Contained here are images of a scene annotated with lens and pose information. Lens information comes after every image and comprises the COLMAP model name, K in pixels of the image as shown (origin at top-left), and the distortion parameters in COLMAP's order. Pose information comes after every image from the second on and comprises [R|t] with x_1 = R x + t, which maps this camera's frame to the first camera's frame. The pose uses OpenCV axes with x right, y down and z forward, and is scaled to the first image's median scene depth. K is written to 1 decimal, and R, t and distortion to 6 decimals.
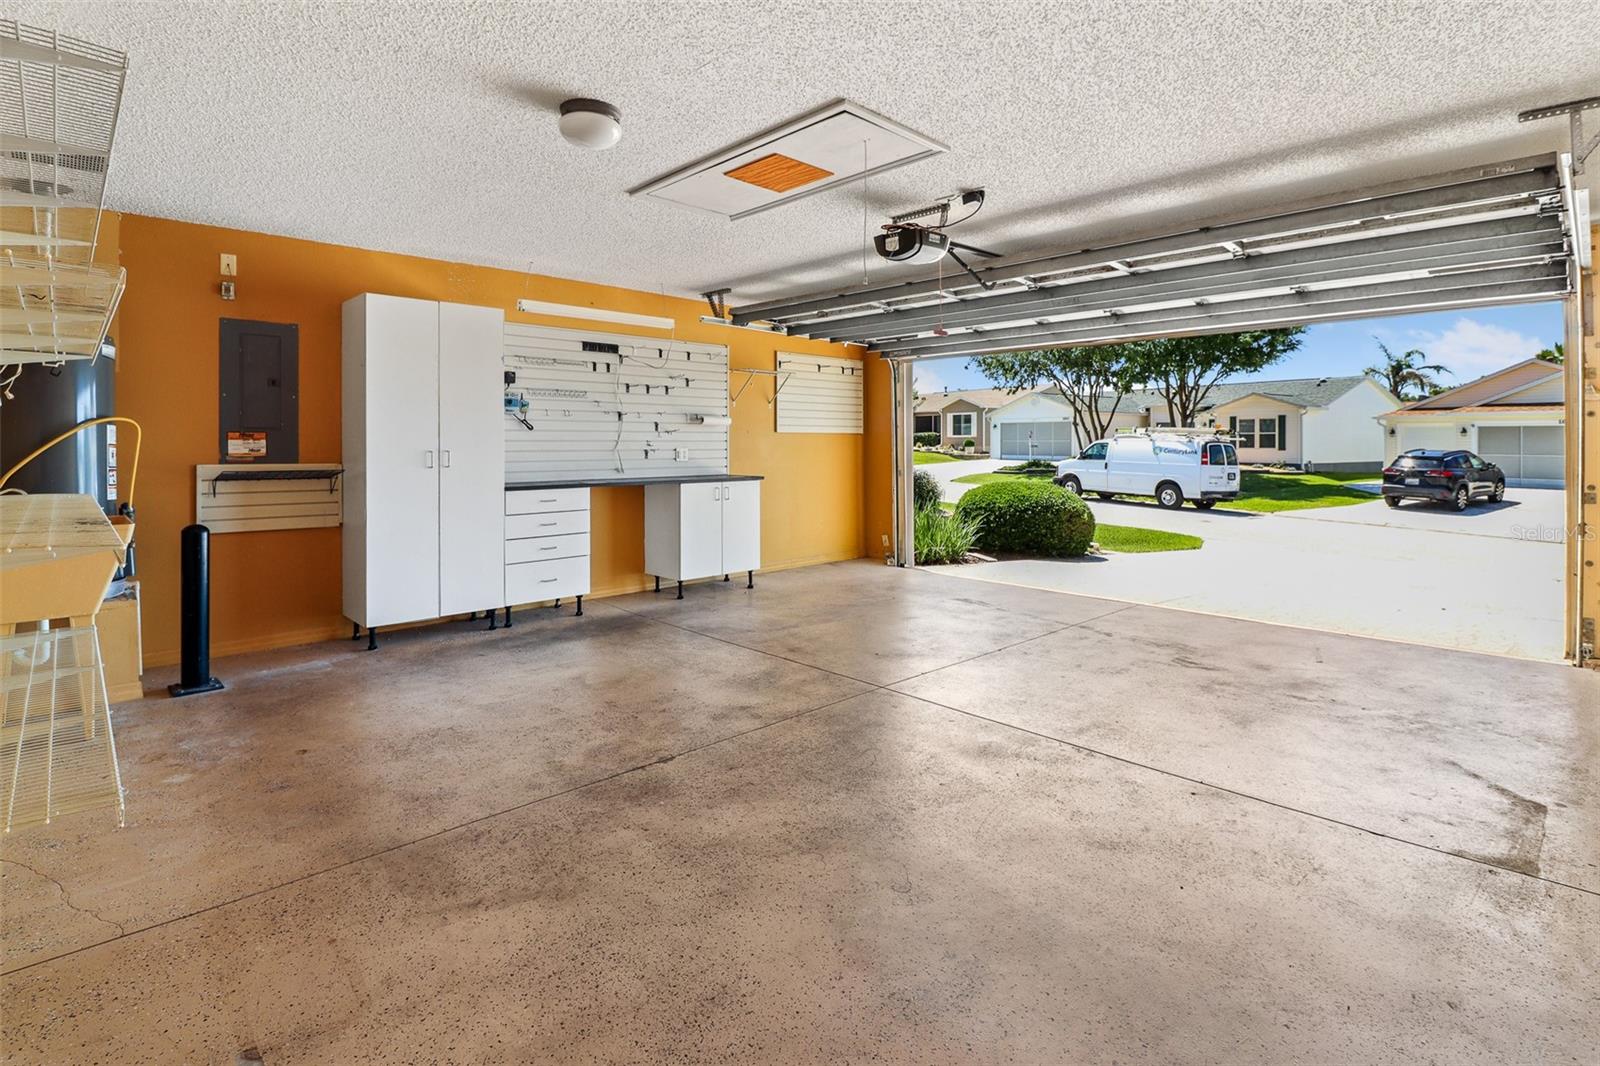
lens RADIAL K [[769.3, 0, 805.5], [0, 769.3, 467.0], [0, 0, 1]] dist [-0.002963, -0.000880]
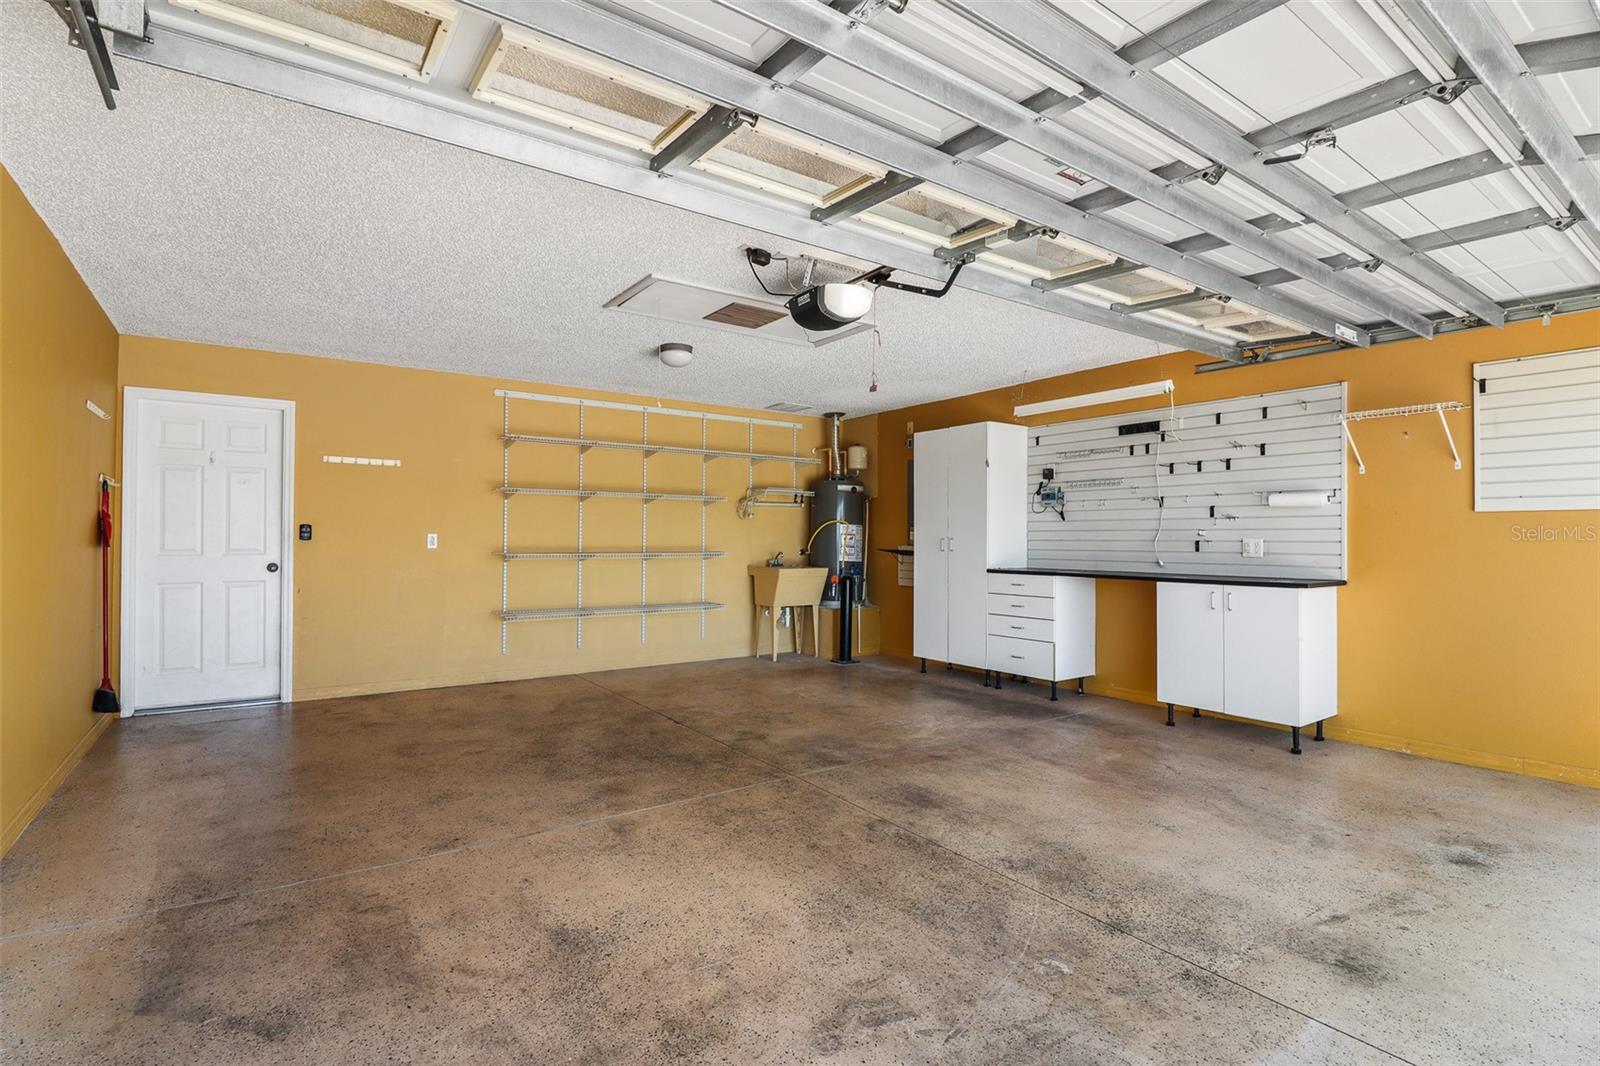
lens RADIAL K [[766.5, 0, 800.0], [0, 766.5, 533.0], [0, 0, 1]] dist [0.000581, -0.000249]
pose [[-0.160794, -0.006311, -0.986968, 0.701552], [-0.032203, 0.999481, -0.001144, -0.016879], [0.986463, 0.031600, -0.160913, 0.757192]]
